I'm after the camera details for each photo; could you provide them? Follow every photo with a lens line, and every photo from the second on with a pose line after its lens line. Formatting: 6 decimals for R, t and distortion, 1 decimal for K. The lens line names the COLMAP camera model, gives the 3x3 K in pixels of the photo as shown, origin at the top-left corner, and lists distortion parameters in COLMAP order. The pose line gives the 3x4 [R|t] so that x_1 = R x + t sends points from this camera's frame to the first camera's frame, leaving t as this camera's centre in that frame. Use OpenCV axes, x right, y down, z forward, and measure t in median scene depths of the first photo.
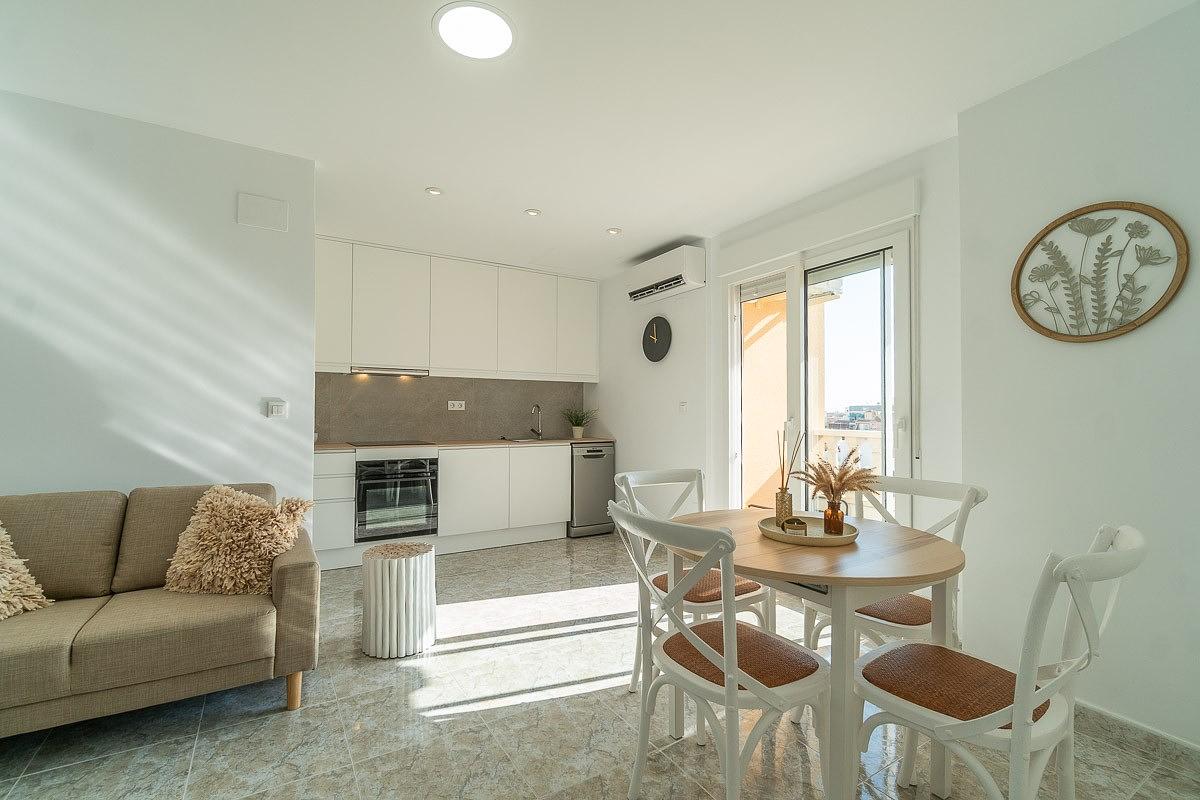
lens RADIAL K [[518.9, 0, 596.8], [0, 518.9, 401.9], [0, 0, 1]] dist [-0.010888, 0.000592]
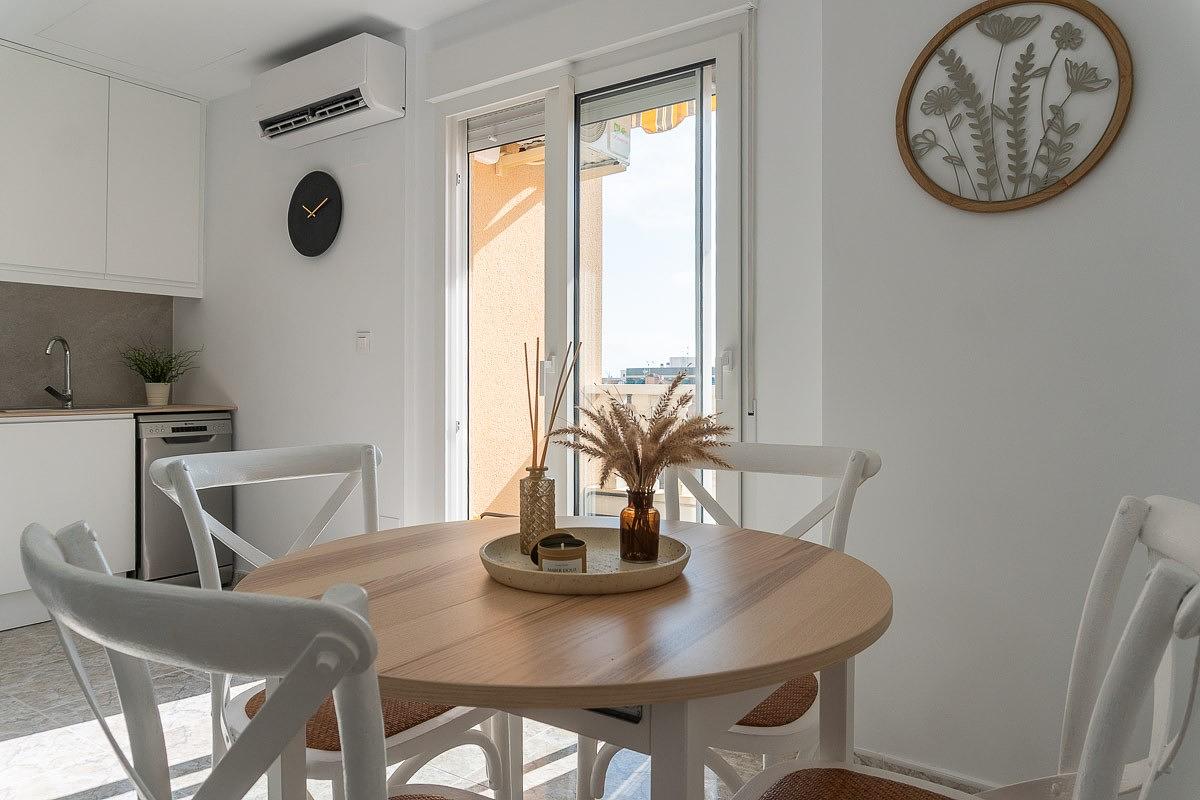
lens RADIAL K [[791.1, 0, 607.5], [0, 791.1, 381.1], [0, 0, 1]] dist [-0.036710, 0.001151]
pose [[0.909071, -0.004309, 0.416619, 0.117975], [-0.005730, 0.999723, 0.022841, 0.067150], [-0.416602, -0.023151, 0.908794, 0.317940]]
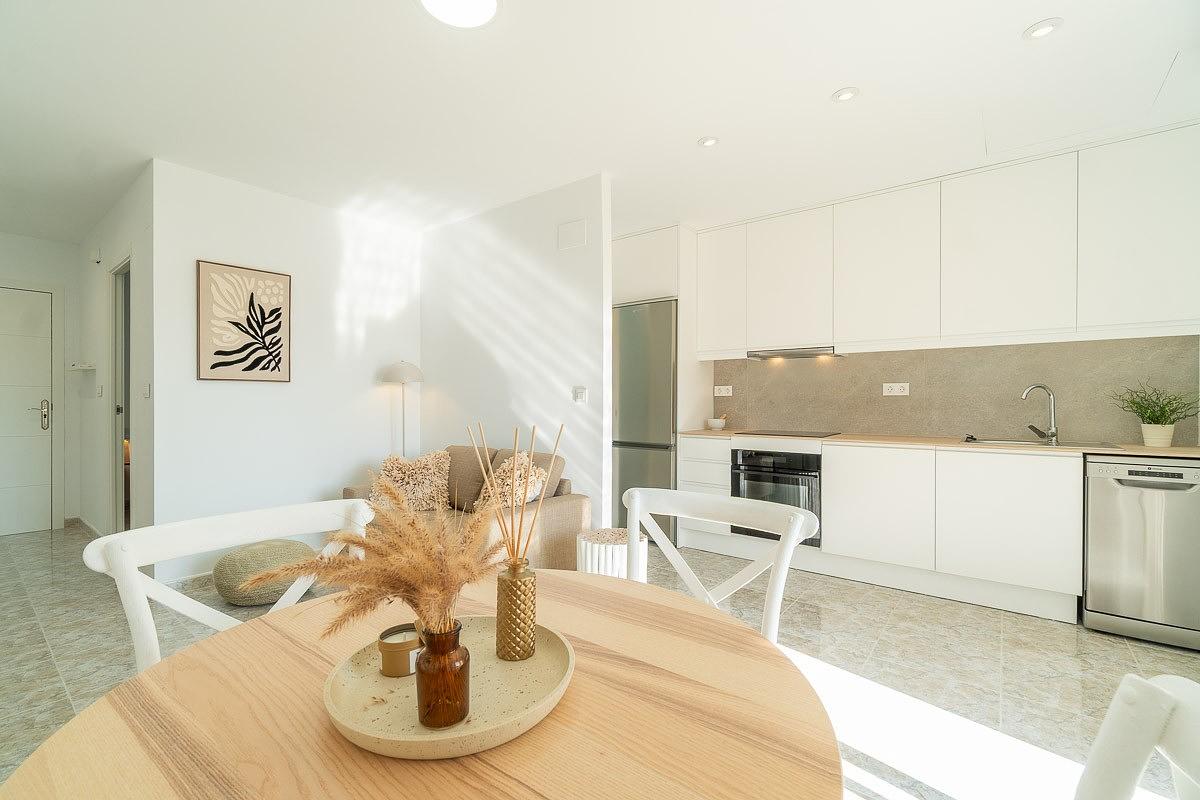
lens RADIAL K [[534.4, 0, 620.3], [0, 534.4, 403.7], [0, 0, 1]] dist [0.023745, 0.000245]
pose [[0.377098, 0.001732, -0.926172, 0.693939], [0.016901, 0.999819, 0.008751, 0.033651], [0.926019, -0.018953, 0.377001, 0.795591]]
